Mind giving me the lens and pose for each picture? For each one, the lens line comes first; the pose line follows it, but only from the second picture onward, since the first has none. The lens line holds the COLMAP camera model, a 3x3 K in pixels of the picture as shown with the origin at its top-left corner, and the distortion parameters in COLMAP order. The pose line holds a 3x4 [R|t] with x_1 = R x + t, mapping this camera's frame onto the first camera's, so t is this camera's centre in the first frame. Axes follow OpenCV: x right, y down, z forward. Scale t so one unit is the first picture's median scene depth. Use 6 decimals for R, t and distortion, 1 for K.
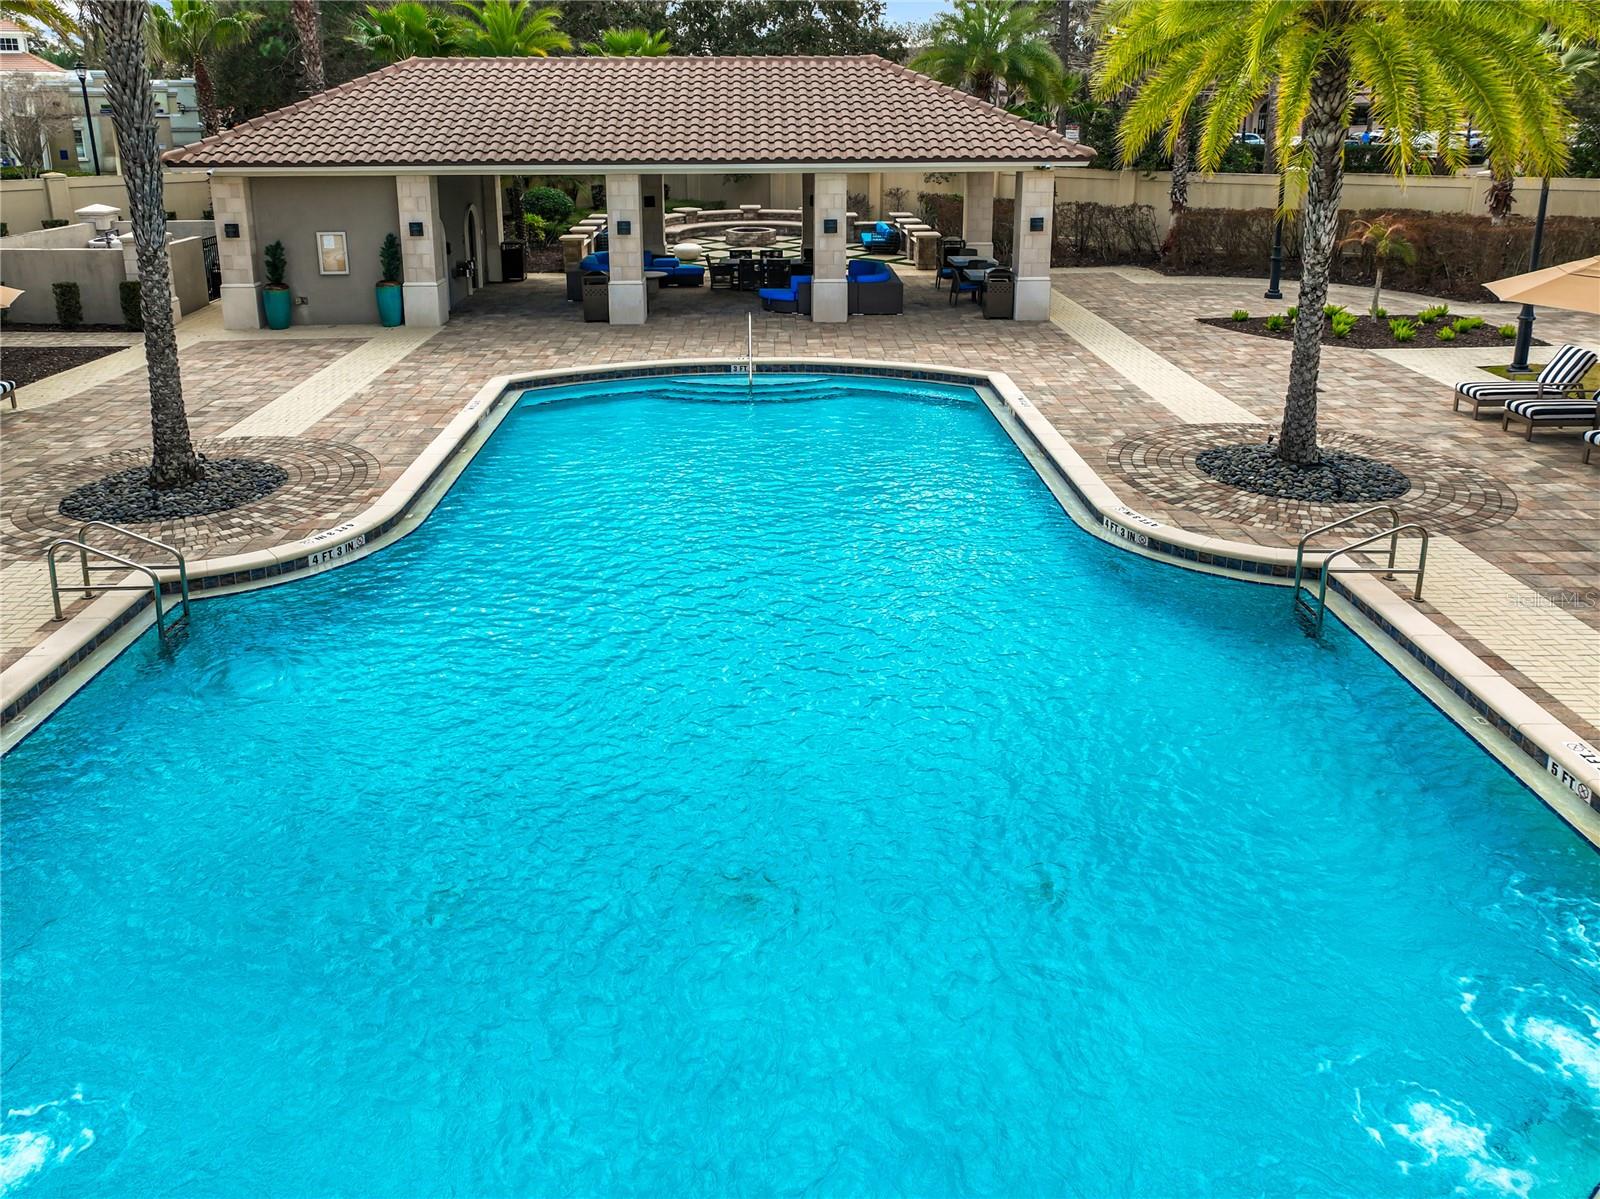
lens RADIAL K [[1132.9, 0, 797.6], [0, 1132.9, 569.5], [0, 0, 1]] dist [0.003458, 0.007775]
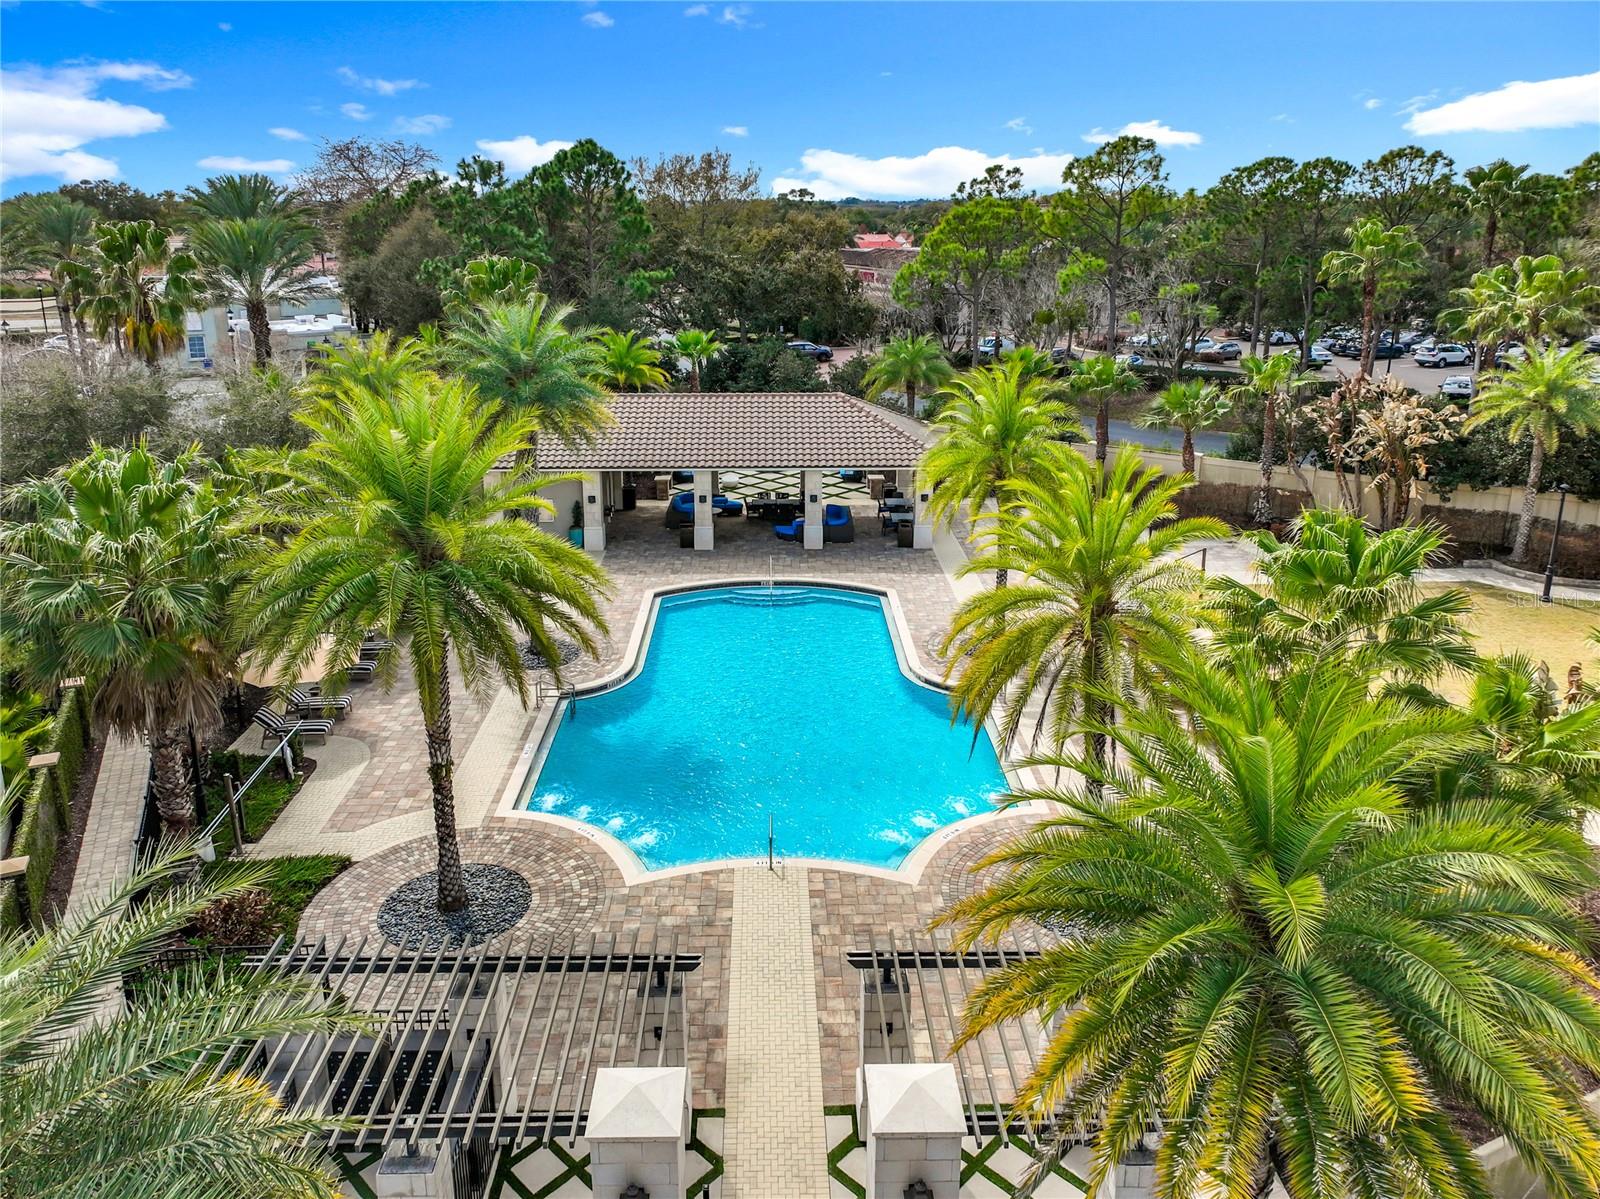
lens RADIAL K [[1132.9, 0, 797.6], [0, 1132.9, 569.5], [0, 0, 1]] dist [0.003458, 0.007775]
pose [[0.999950, 0.002325, -0.009676, 0.021074], [-0.003117, 0.996573, -0.082654, -0.031750], [0.009451, 0.082680, 0.996531, -0.847671]]
